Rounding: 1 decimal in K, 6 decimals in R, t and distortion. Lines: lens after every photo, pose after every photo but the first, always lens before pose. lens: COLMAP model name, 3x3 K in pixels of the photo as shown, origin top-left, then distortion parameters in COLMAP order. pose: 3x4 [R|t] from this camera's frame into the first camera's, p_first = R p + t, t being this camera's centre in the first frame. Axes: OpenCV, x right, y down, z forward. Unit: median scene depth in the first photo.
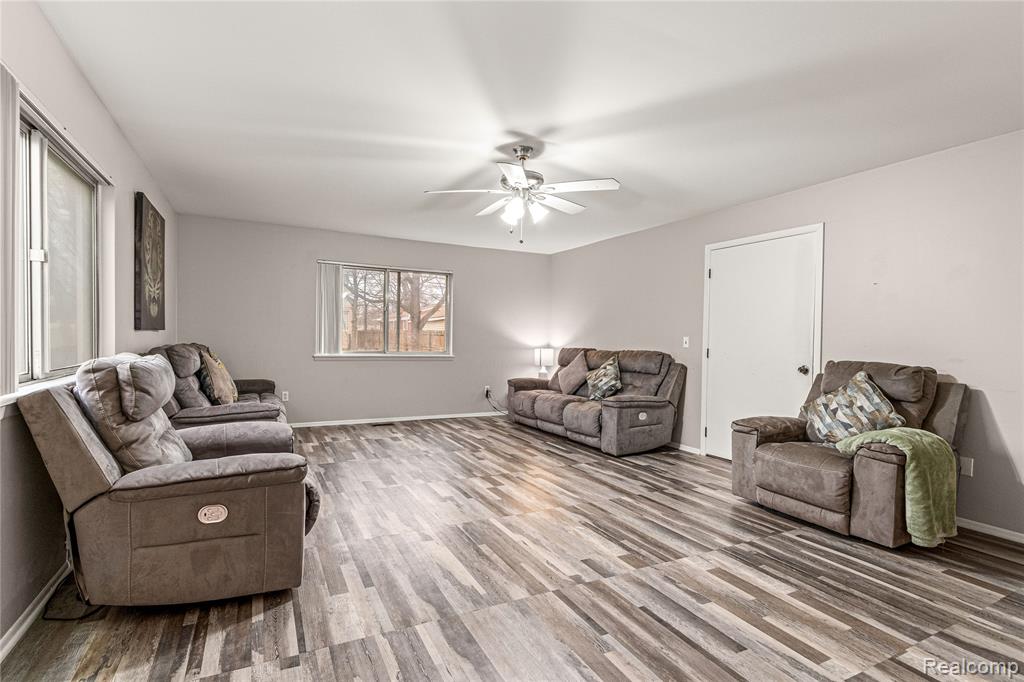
lens RADIAL K [[472.0, 0, 512.6], [0, 472.0, 342.9], [0, 0, 1]] dist [0.004602, -0.000990]
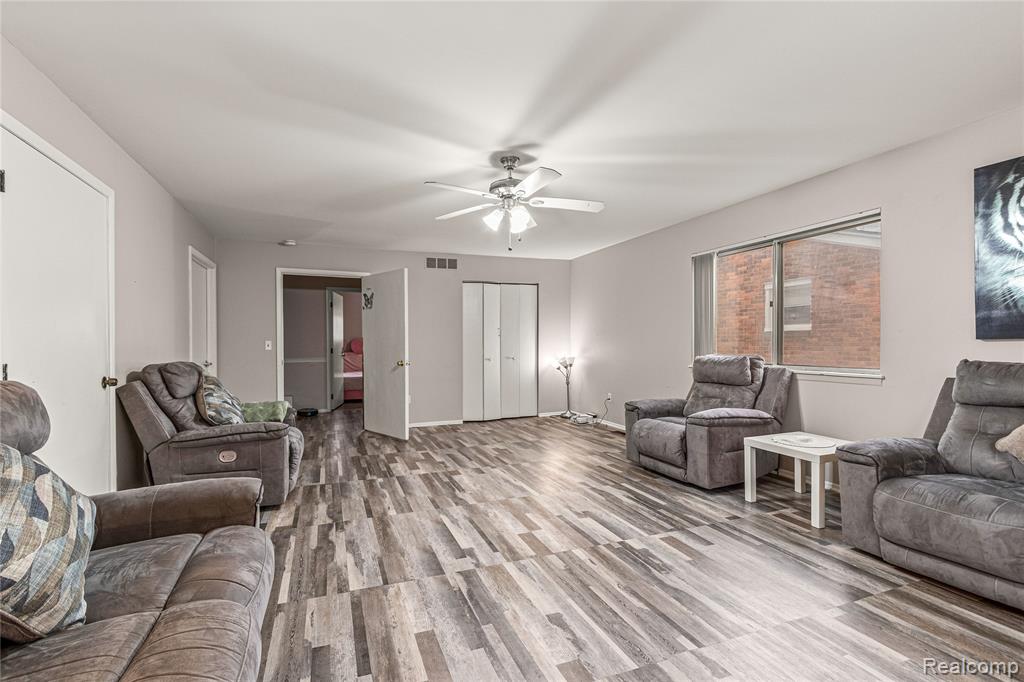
lens RADIAL K [[472.0, 0, 512.5], [0, 472.0, 342.1], [0, 0, 1]] dist [0.004602, -0.000990]
pose [[-0.993808, -0.010876, 0.110581, -0.099379], [-0.009658, 0.999887, 0.011545, -0.022617], [-0.110694, 0.010405, -0.993800, 1.964474]]
